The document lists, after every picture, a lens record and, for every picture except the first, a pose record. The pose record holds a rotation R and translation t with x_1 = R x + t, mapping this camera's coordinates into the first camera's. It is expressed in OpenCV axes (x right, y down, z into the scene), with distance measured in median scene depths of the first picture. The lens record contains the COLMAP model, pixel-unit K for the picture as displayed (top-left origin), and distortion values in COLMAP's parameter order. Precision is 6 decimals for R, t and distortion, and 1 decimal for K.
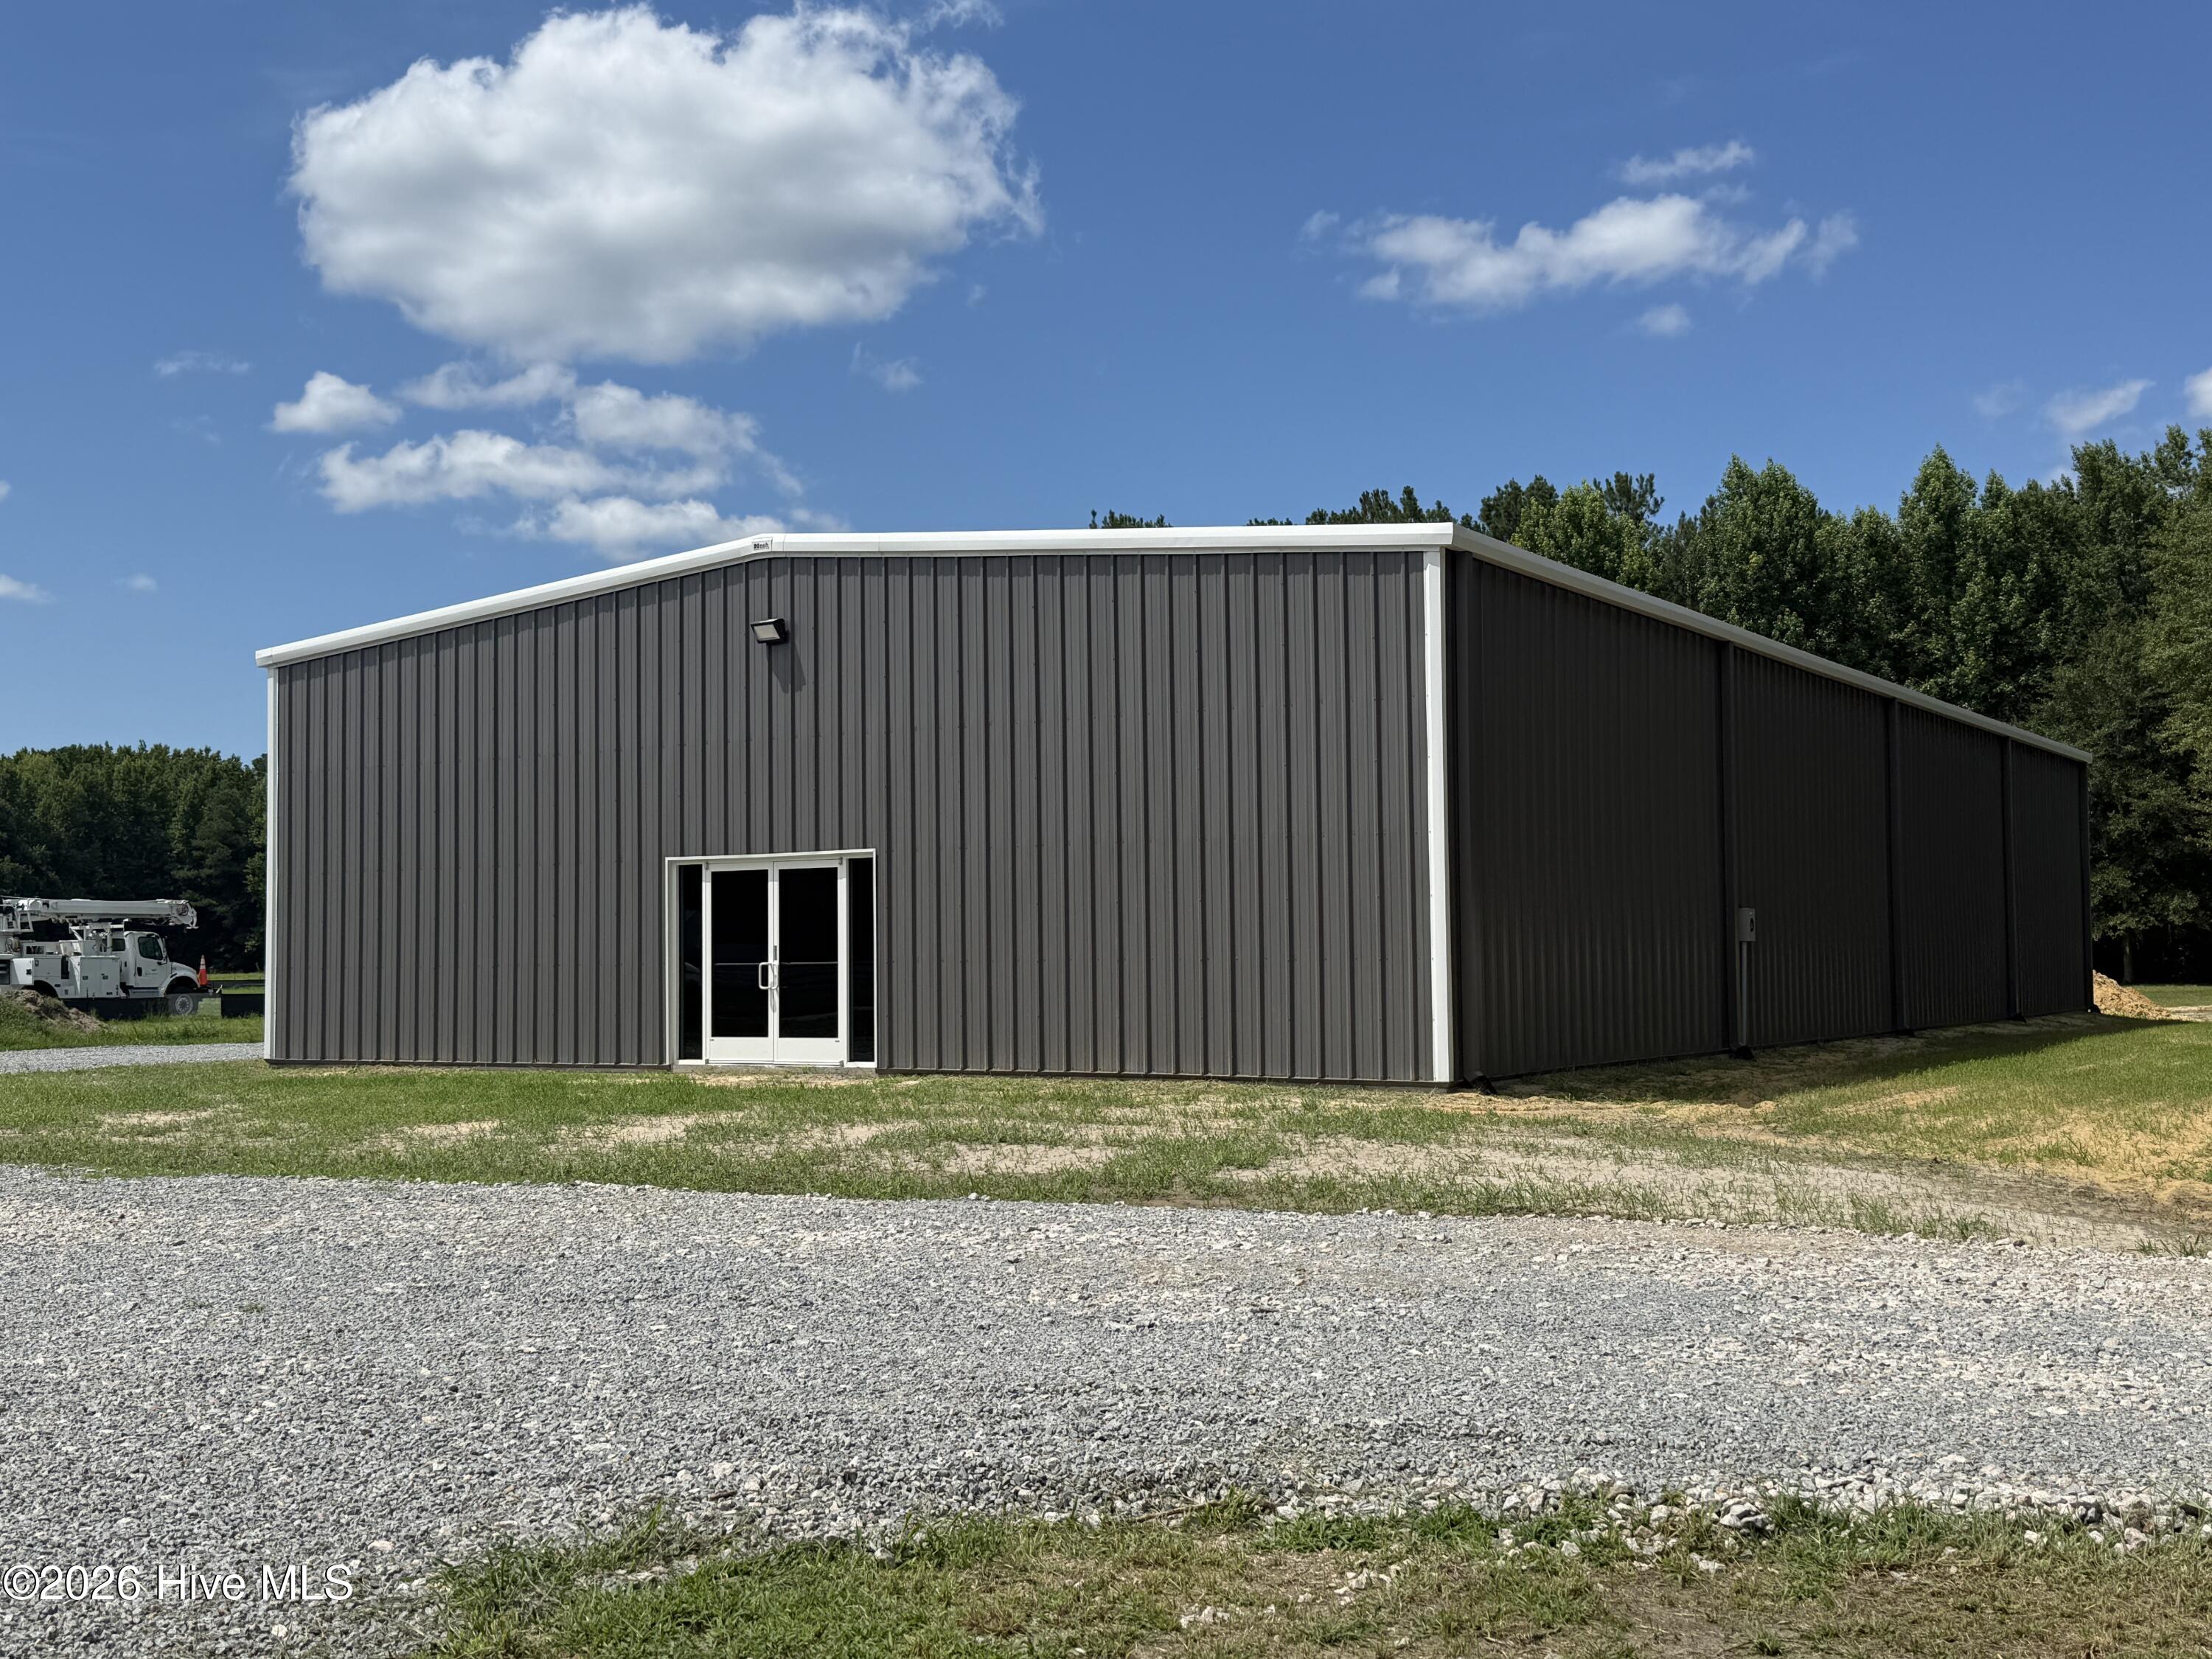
lens RADIAL K [[2402.4, 0, 1109.7], [0, 2402.4, 822.8], [0, 0, 1]] dist [0.085593, 0.000000]
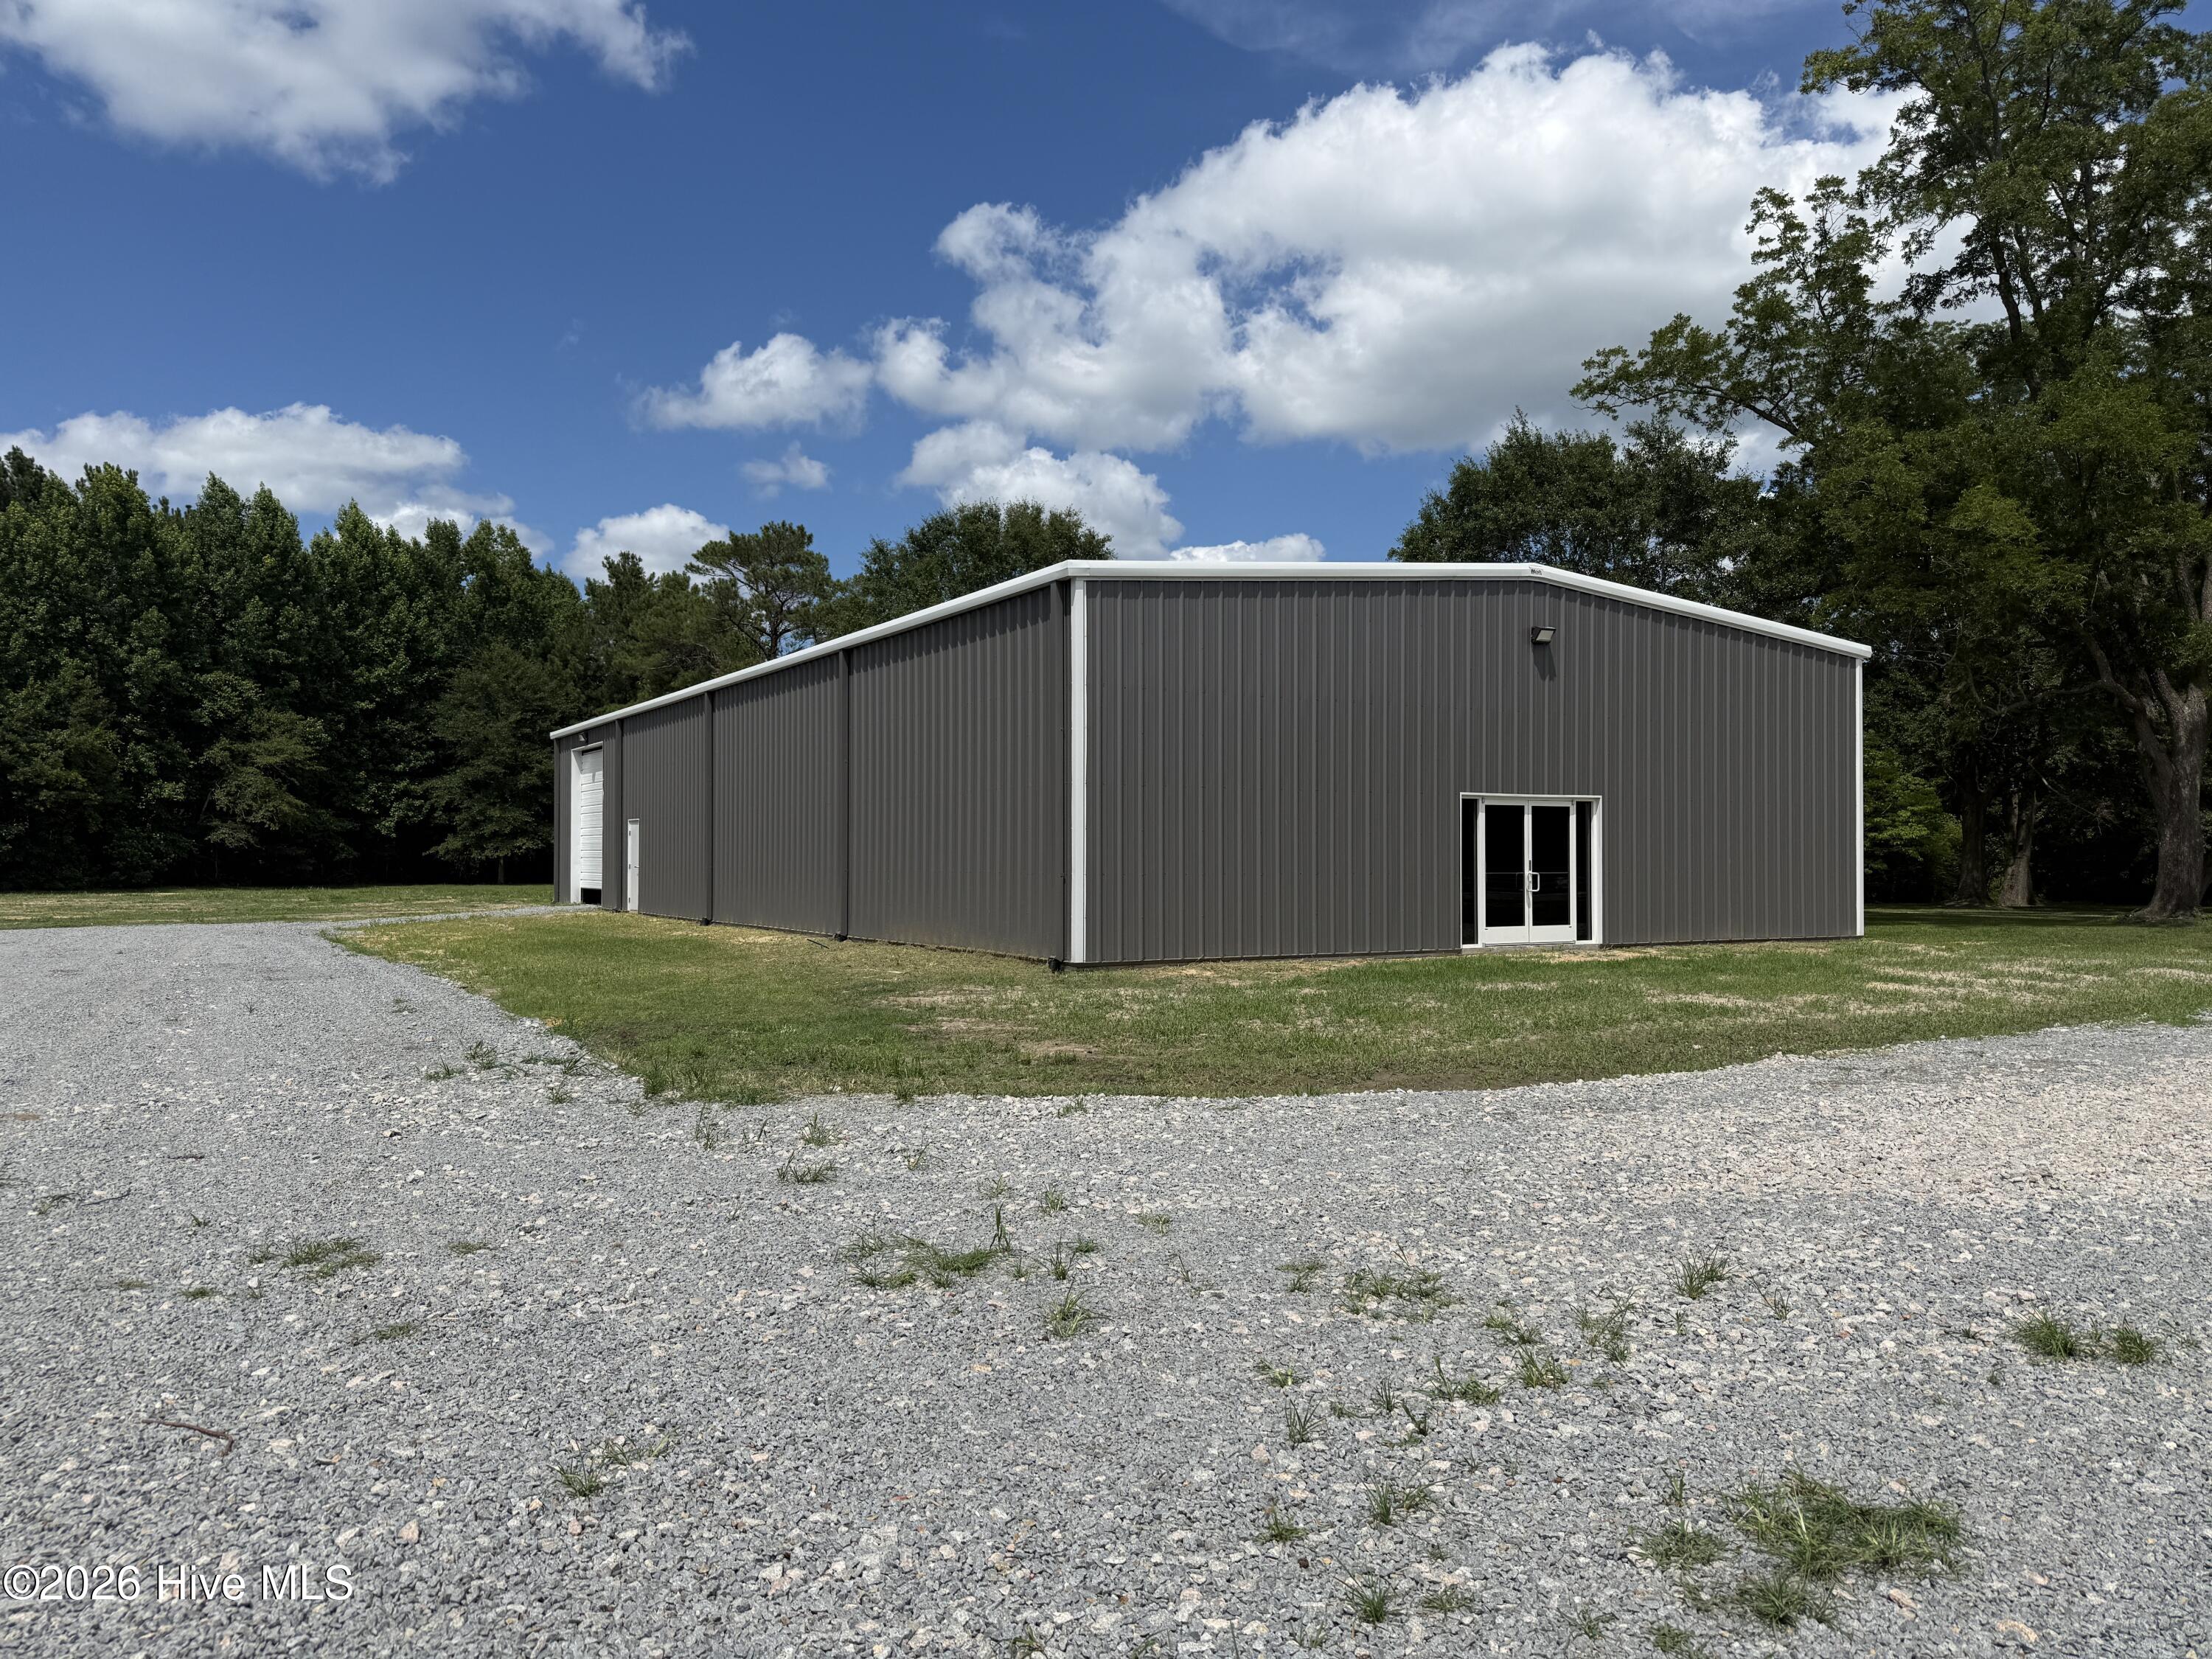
lens RADIAL K [[1578.5, 0, 1107.5], [0, 1578.5, 847.5], [0, 0, 1]] dist [0.013399, -0.001527]
pose [[0.484266, 0.017784, 0.874740, -1.049252], [-0.055406, 0.998410, 0.010375, 0.047293], [-0.873165, -0.053490, 0.484481, 0.764059]]
